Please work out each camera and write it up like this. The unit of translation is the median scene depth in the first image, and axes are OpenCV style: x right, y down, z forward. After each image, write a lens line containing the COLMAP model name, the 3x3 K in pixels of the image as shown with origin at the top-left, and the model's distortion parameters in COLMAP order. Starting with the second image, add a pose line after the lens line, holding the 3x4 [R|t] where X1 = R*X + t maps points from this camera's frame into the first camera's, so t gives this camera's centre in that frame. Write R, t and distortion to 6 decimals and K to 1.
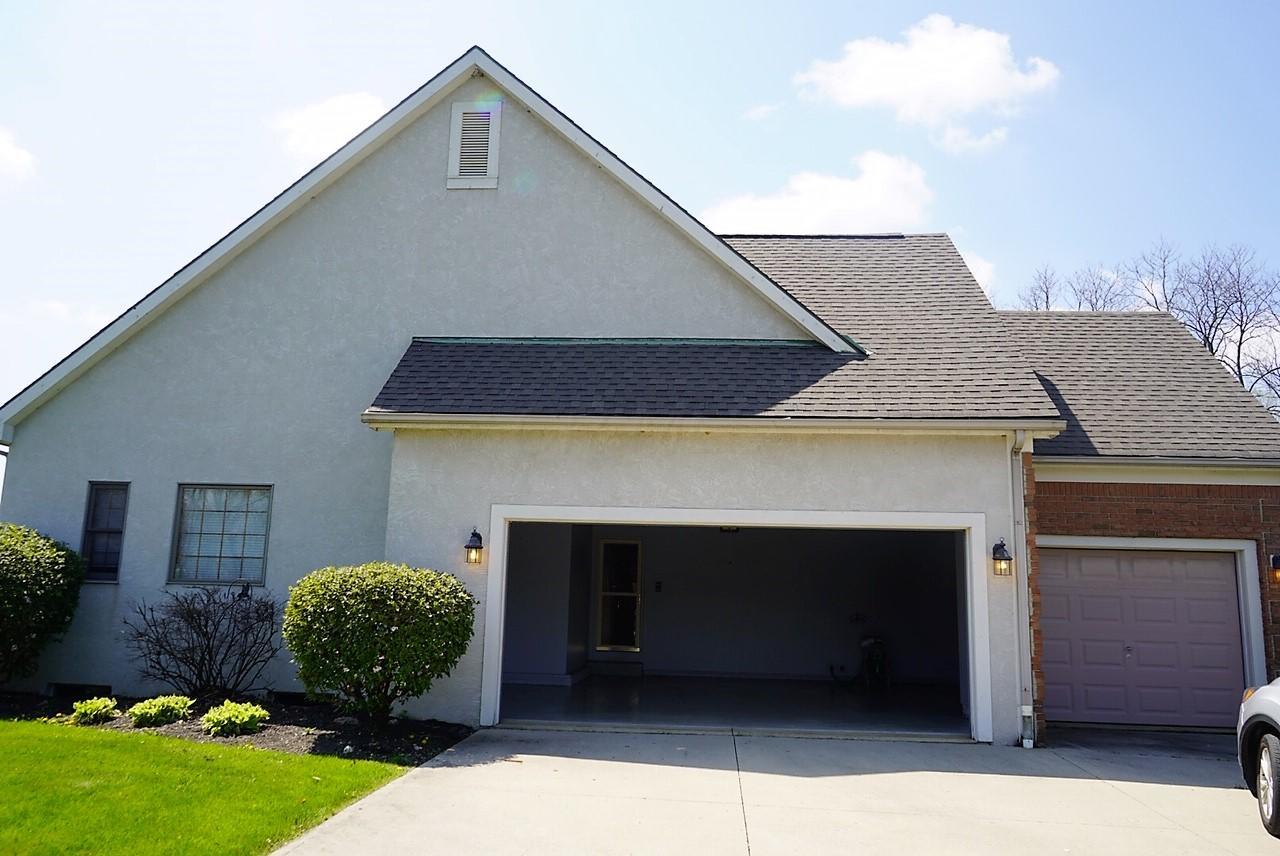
lens RADIAL K [[1014.3, 0, 640.0], [0, 1014.3, 428.0], [0, 0, 1]] dist [-0.024182, 0.005235]
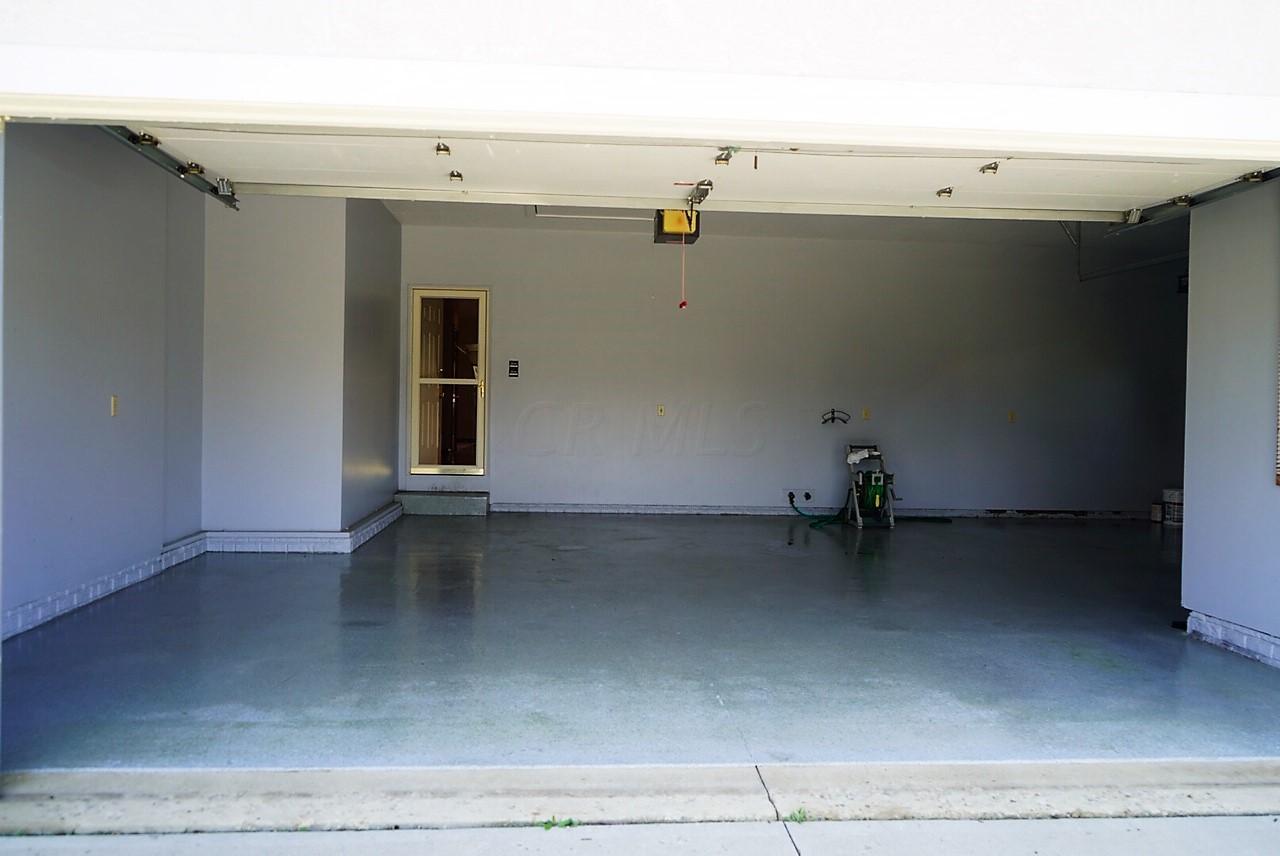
lens RADIAL K [[1014.3, 0, 640.0], [0, 1014.3, 428.0], [0, 0, 1]] dist [-0.024182, 0.005235]
pose [[0.988245, -0.010420, 0.152526, -0.000064], [-0.020009, 0.980278, 0.196608, 0.072258], [-0.151566, -0.197349, 0.968546, 0.404015]]
